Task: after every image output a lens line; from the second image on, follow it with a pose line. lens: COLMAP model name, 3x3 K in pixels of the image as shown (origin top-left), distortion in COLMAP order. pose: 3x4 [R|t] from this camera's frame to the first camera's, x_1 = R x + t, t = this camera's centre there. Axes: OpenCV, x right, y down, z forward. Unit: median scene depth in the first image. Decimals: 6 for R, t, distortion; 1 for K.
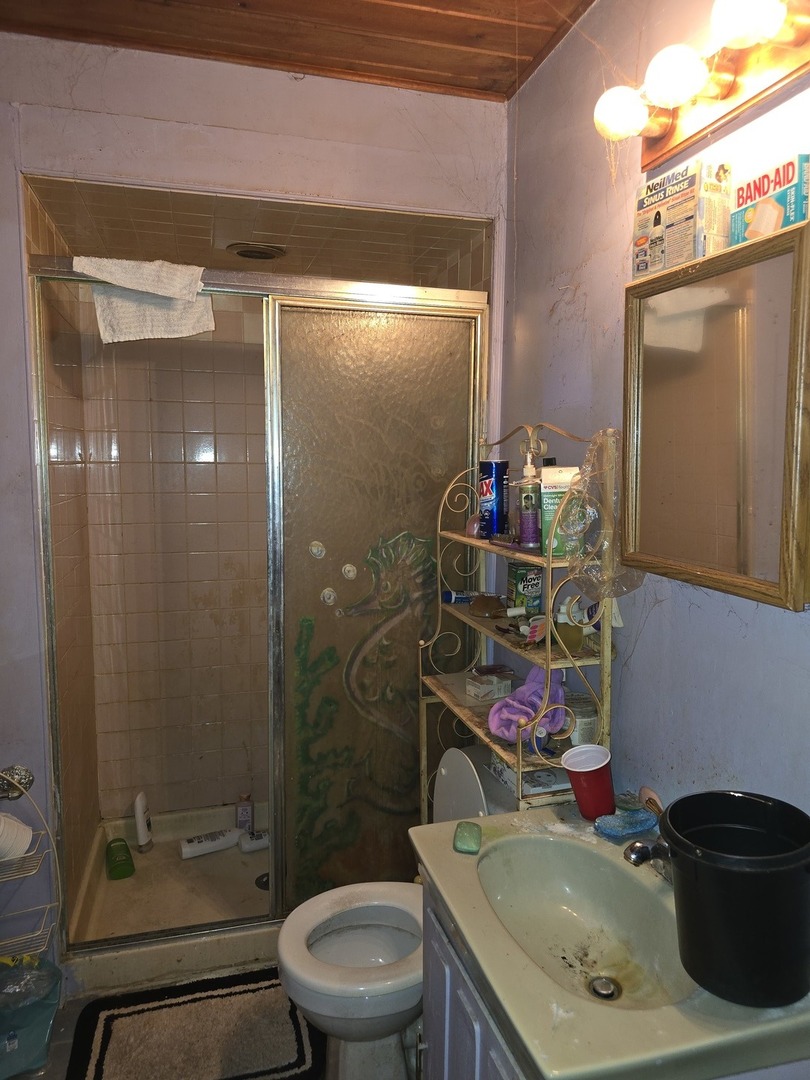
lens RADIAL K [[725.3, 0, 407.0], [0, 725.3, 517.8], [0, 0, 1]] dist [0.029624, -0.039365]
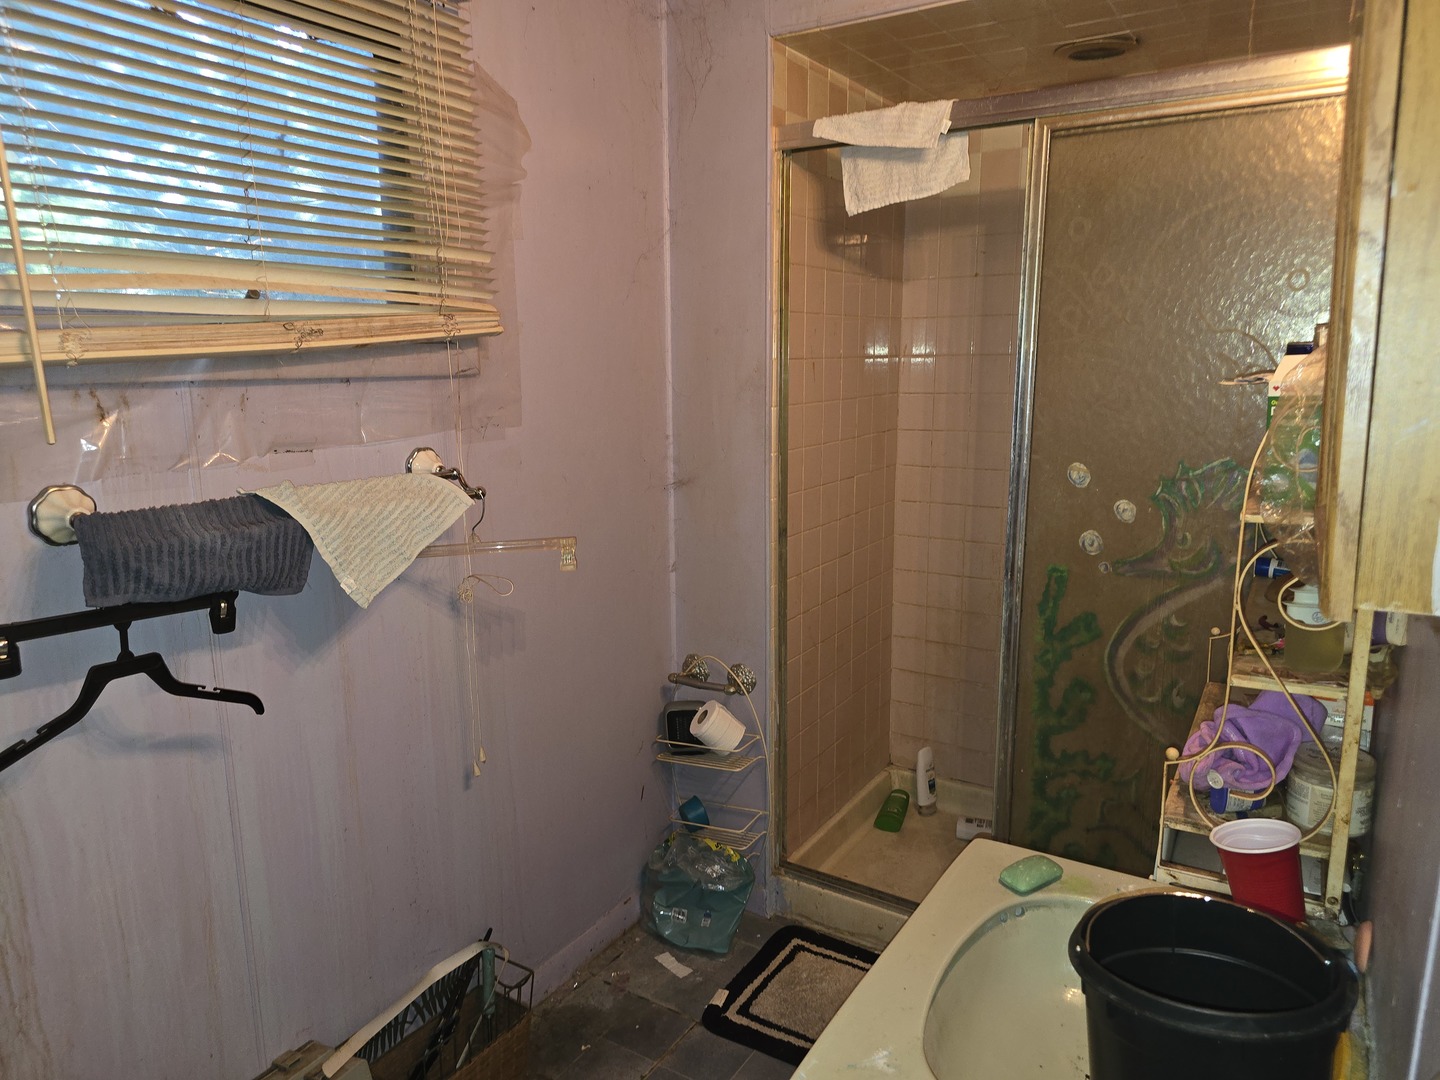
lens RADIAL K [[967.1, 0, 716.4], [0, 967.1, 533.8], [0, 0, 1]] dist [0.029624, -0.039365]
pose [[0.660003, 0.124475, -0.740880, 0.351057], [-0.046893, 0.991081, 0.124737, -0.001429], [0.749798, -0.047585, 0.659953, 0.095024]]
